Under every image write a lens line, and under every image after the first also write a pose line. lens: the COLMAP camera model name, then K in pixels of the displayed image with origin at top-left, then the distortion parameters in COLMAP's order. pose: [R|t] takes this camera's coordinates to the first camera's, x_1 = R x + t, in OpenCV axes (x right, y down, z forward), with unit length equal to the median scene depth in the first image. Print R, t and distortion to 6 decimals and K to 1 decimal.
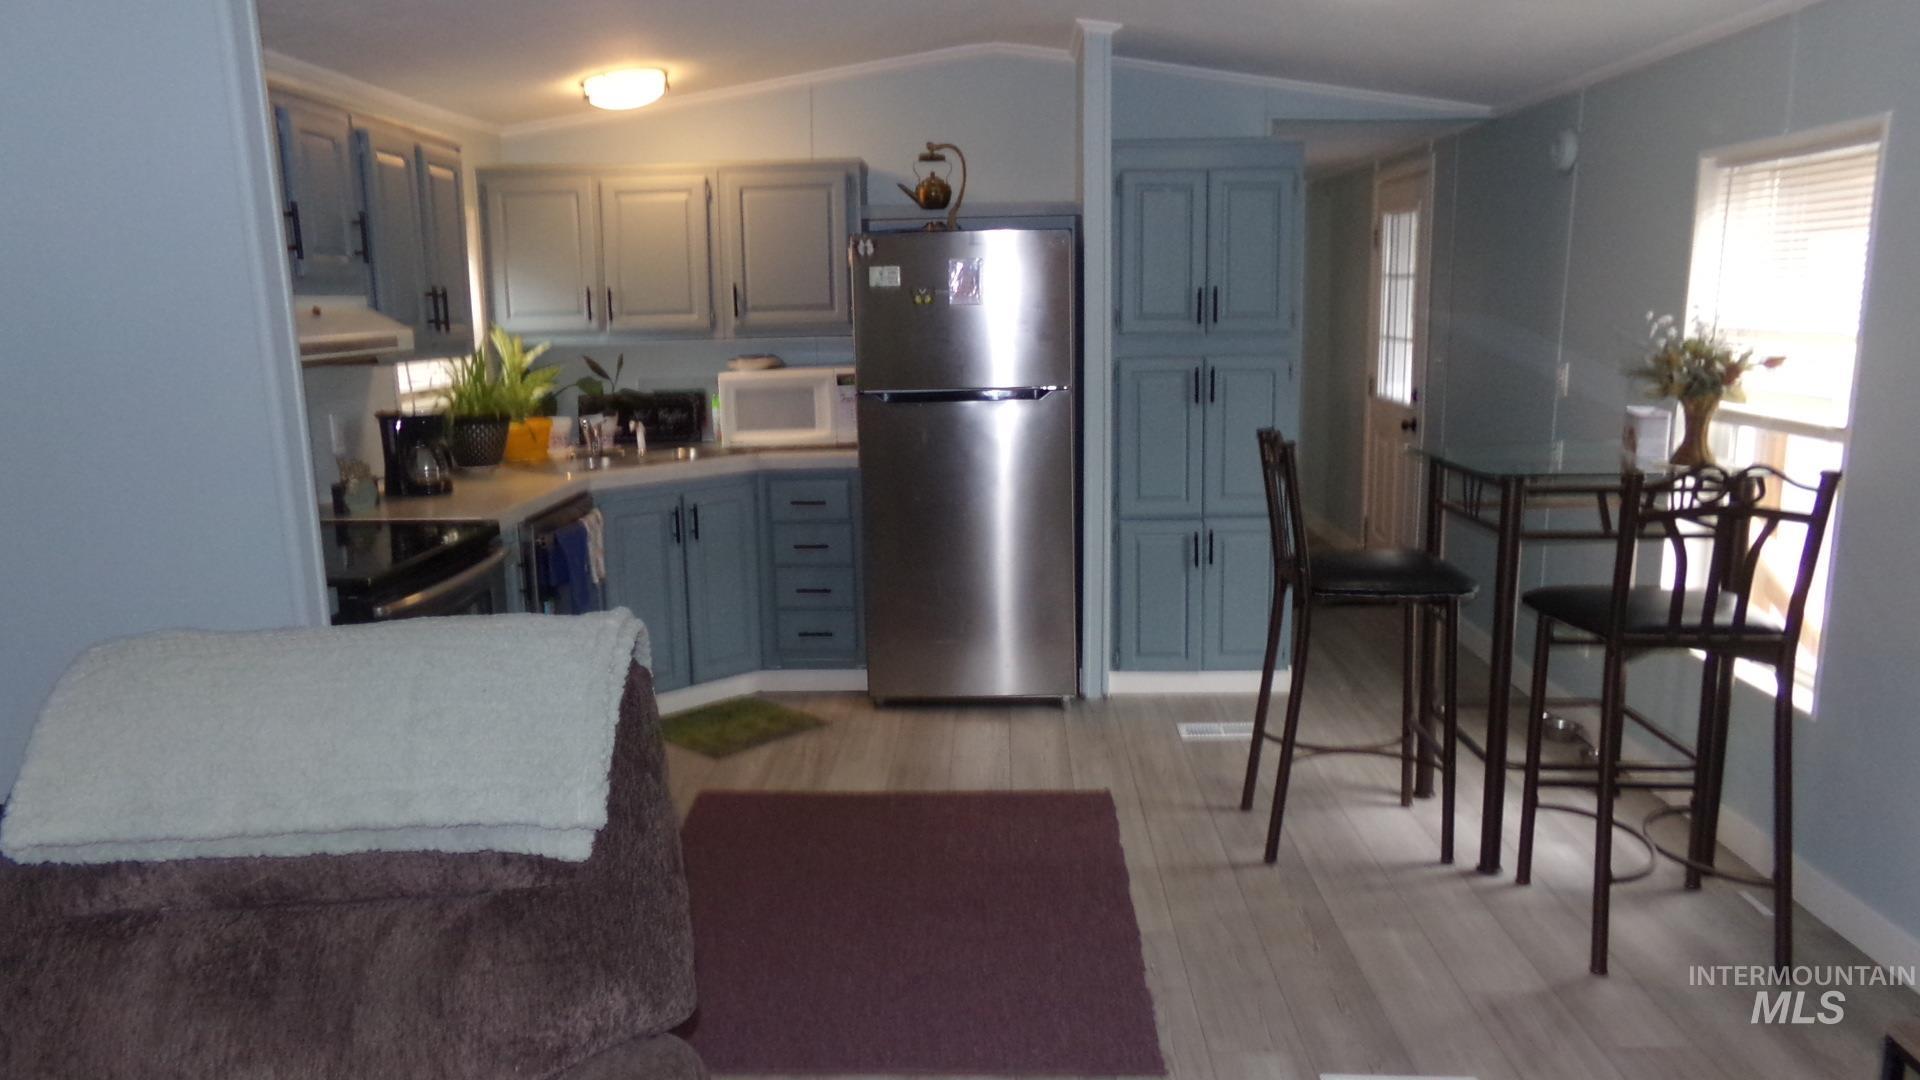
lens RADIAL K [[1401.6, 0, 959.5], [0, 1401.6, 568.1], [0, 0, 1]] dist [-0.066722, 0.151004]
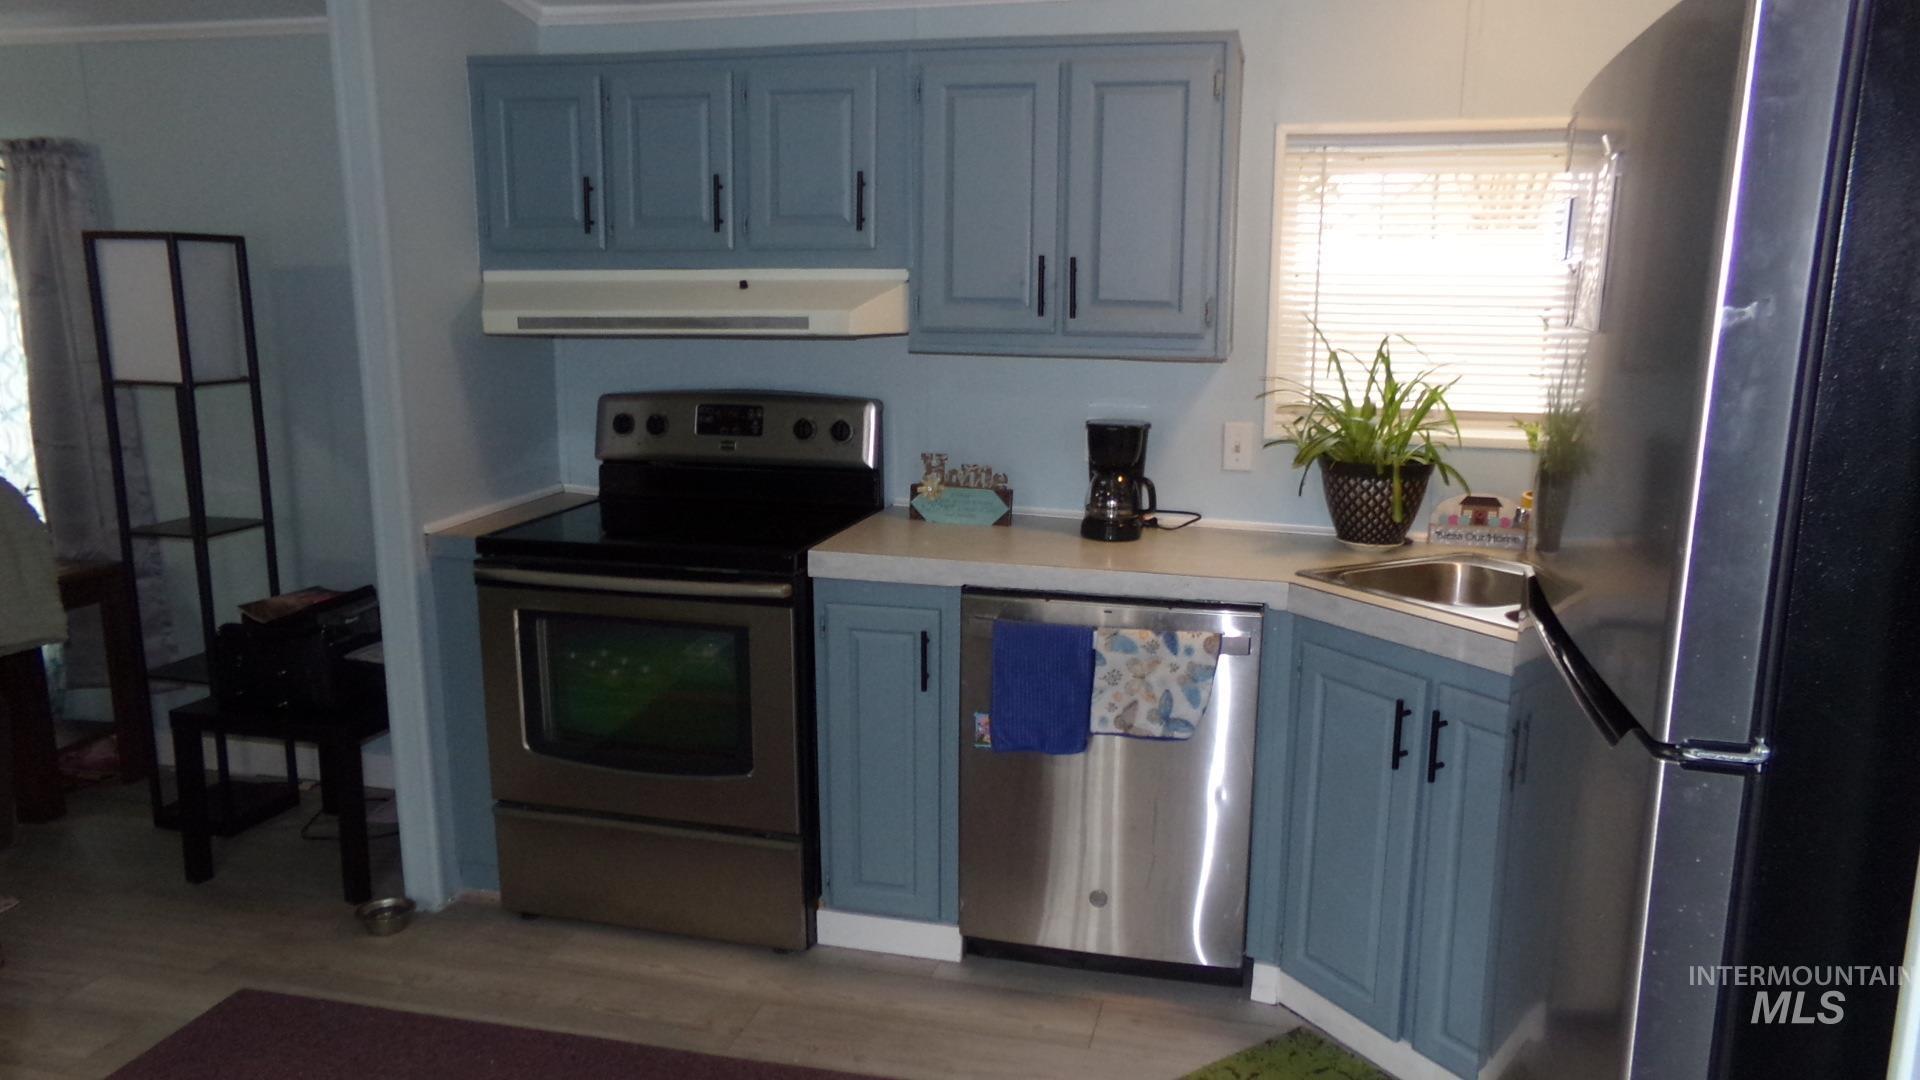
lens RADIAL K [[1361.6, 0, 957.0], [0, 1361.6, 555.7], [0, 0, 1]] dist [-0.008769, 0.055080]
pose [[-0.210311, 0.215359, -0.953619, 0.322064], [-0.193376, 0.946999, 0.256511, -0.207721], [0.958319, 0.238354, -0.157519, 1.005477]]
